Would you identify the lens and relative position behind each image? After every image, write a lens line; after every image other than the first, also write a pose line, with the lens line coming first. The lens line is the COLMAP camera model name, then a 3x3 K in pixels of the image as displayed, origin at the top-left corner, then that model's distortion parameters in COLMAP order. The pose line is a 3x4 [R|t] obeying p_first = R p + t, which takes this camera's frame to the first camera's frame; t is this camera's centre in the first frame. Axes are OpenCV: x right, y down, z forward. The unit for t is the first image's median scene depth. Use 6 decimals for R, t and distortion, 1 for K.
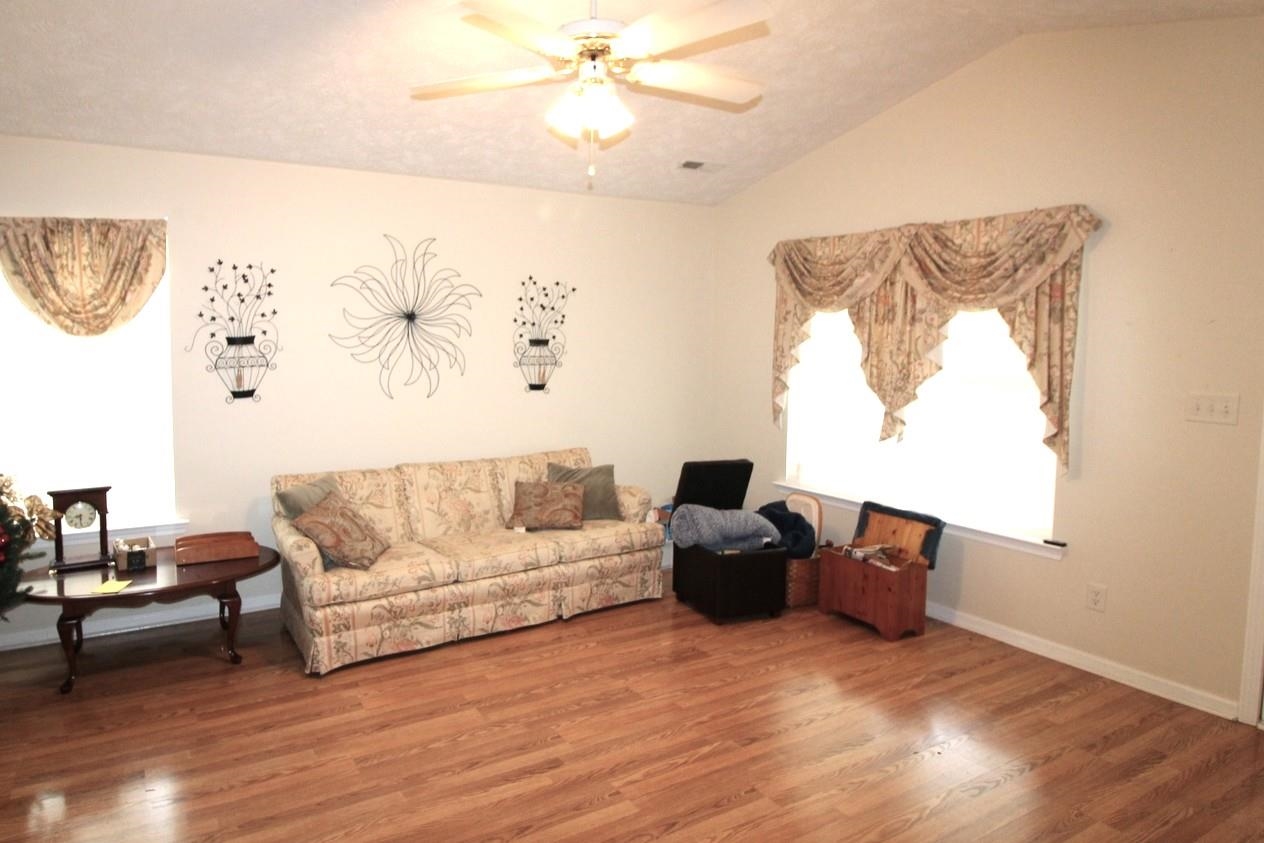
lens RADIAL K [[748.4, 0, 503.0], [0, 748.4, 390.7], [0, 0, 1]] dist [-0.001057, -0.011232]
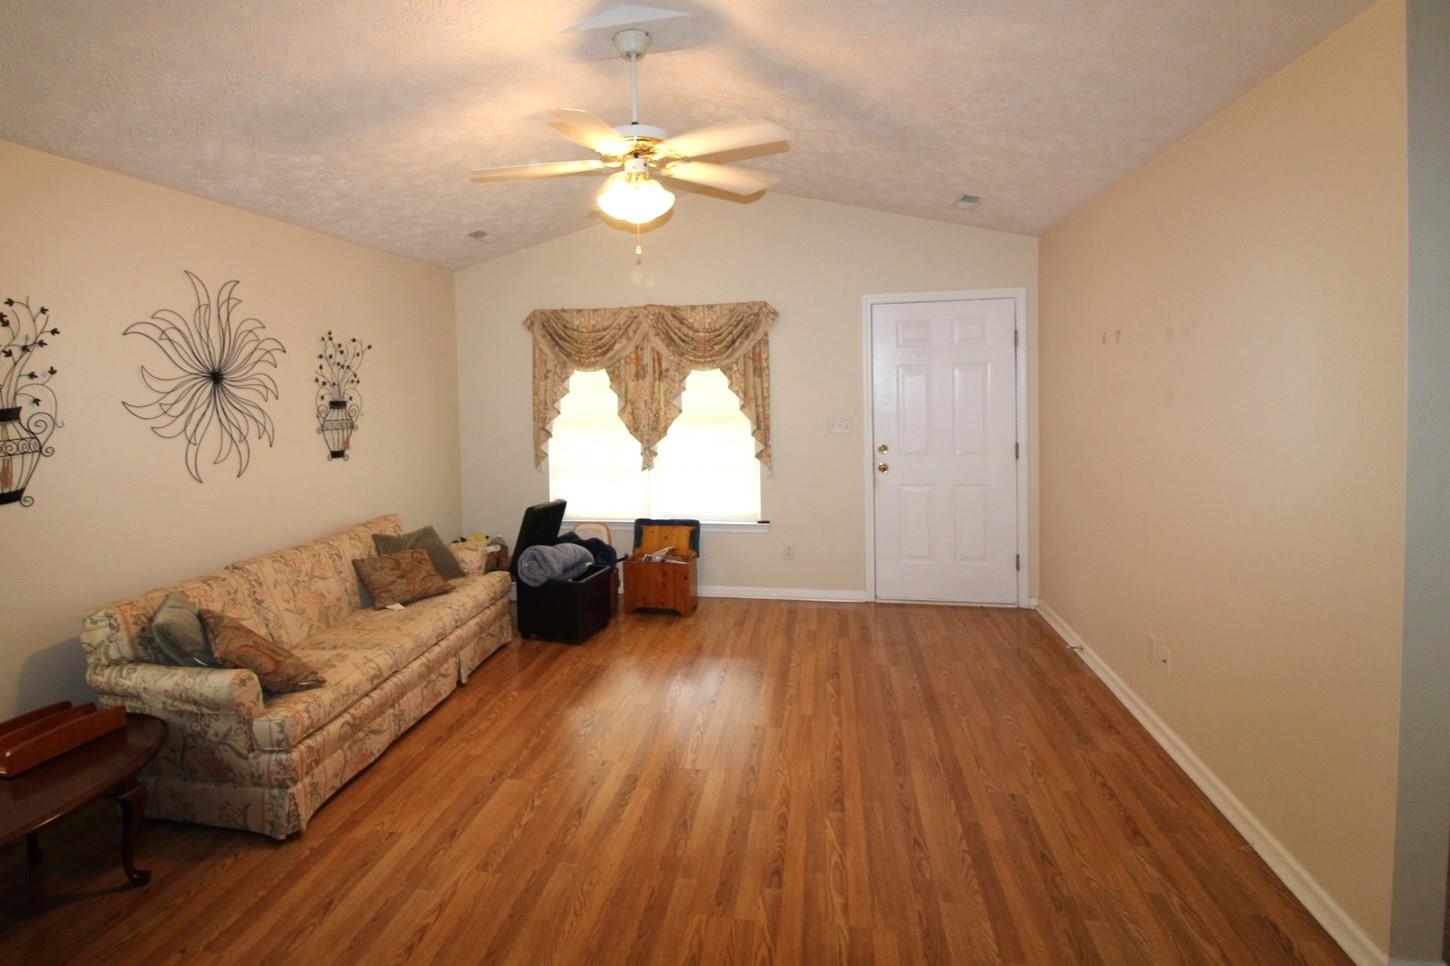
lens RADIAL K [[747.5, 0, 668.5], [0, 747.5, 414.8], [0, 0, 1]] dist [0.004489, -0.016132]
pose [[0.631676, -0.045534, 0.773894, -0.492586], [0.082054, 0.996593, -0.008337, -0.014849], [-0.770877, 0.068767, 0.633261, 0.152218]]
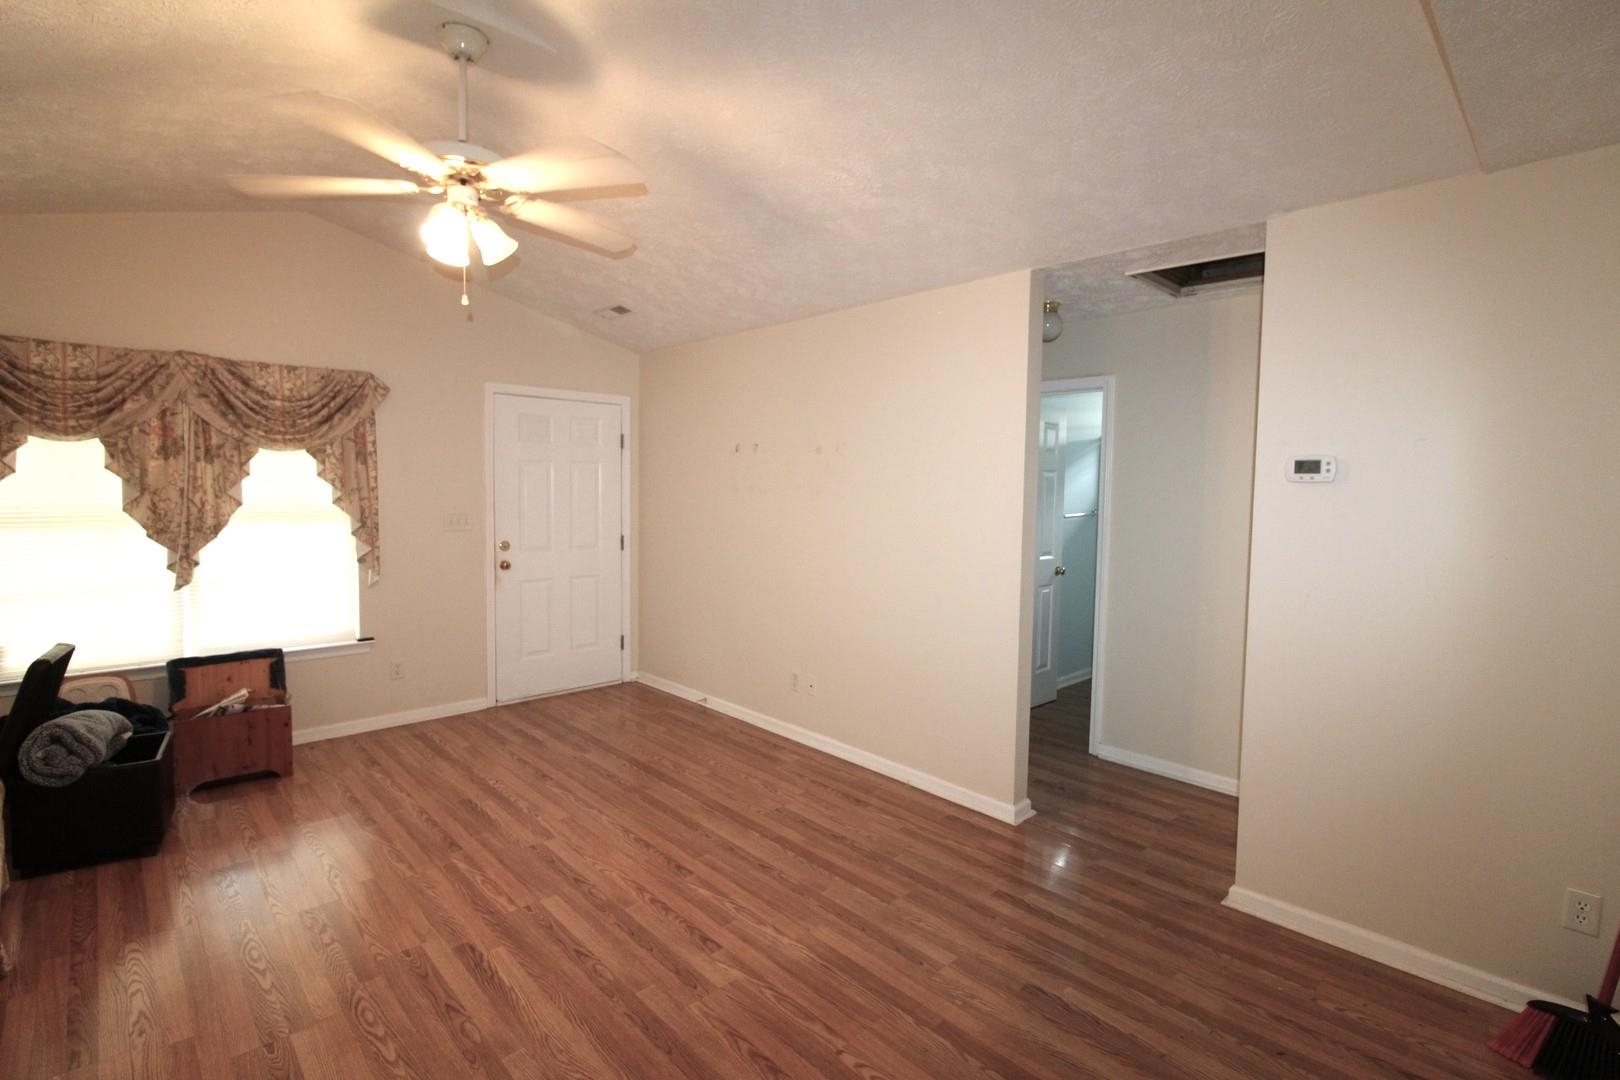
lens RADIAL K [[749.3, 0, 813.6], [0, 749.3, 526.4], [0, 0, 1]] dist [0.000717, -0.013388]
pose [[-0.285016, -0.058619, 0.956729, -0.598043], [0.057086, 0.995318, 0.077989, -0.036014], [-0.956821, 0.076844, -0.280335, 0.551546]]
